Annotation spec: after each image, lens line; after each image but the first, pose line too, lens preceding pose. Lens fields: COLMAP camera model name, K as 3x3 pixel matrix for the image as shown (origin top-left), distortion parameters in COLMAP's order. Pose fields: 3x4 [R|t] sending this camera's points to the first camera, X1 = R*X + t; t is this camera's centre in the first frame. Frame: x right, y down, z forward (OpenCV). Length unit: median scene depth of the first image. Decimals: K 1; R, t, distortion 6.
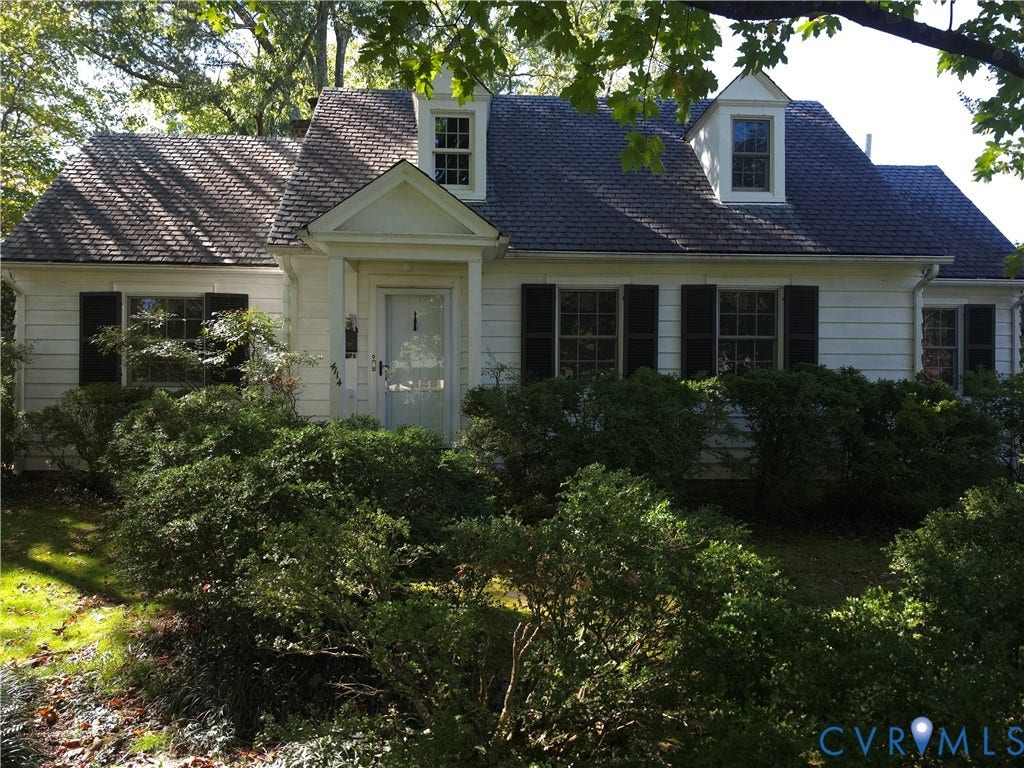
lens RADIAL K [[720.6, 0, 516.4], [0, 720.6, 390.4], [0, 0, 1]] dist [0.051357, -0.036551]
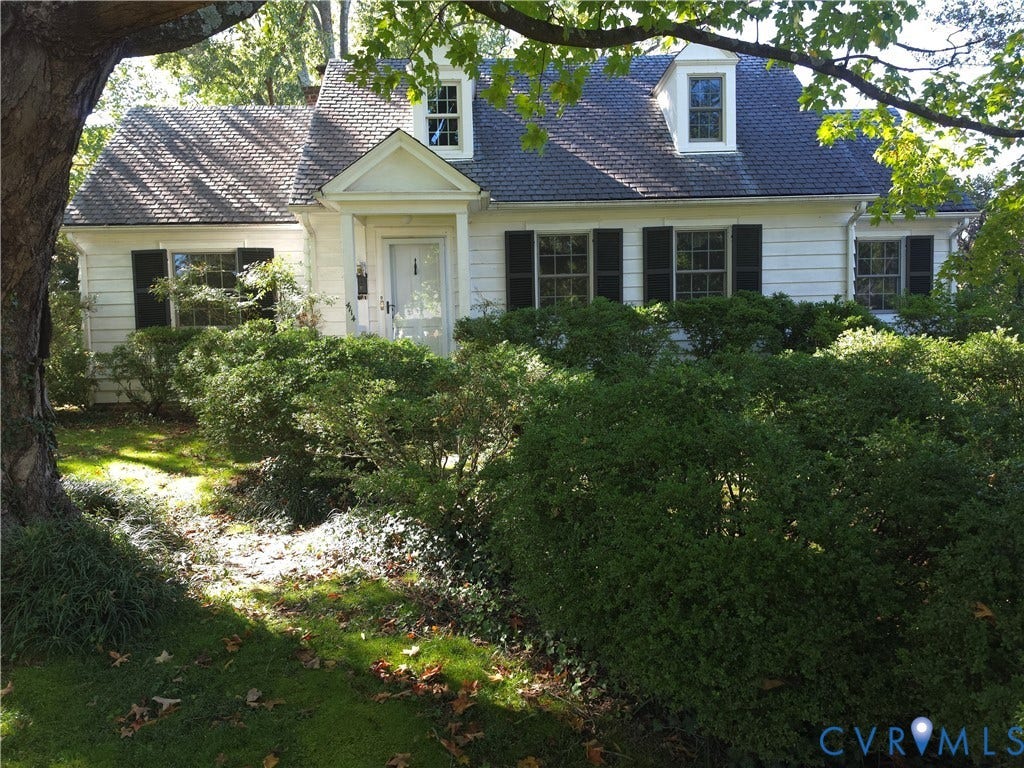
lens RADIAL K [[720.6, 0, 509.1], [0, 720.6, 378.6], [0, 0, 1]] dist [0.051357, -0.036551]
pose [[0.999033, -0.026333, -0.035200, 0.048282], [0.028207, 0.998151, 0.053837, 0.027350], [0.033717, -0.054777, 0.997929, -0.175629]]
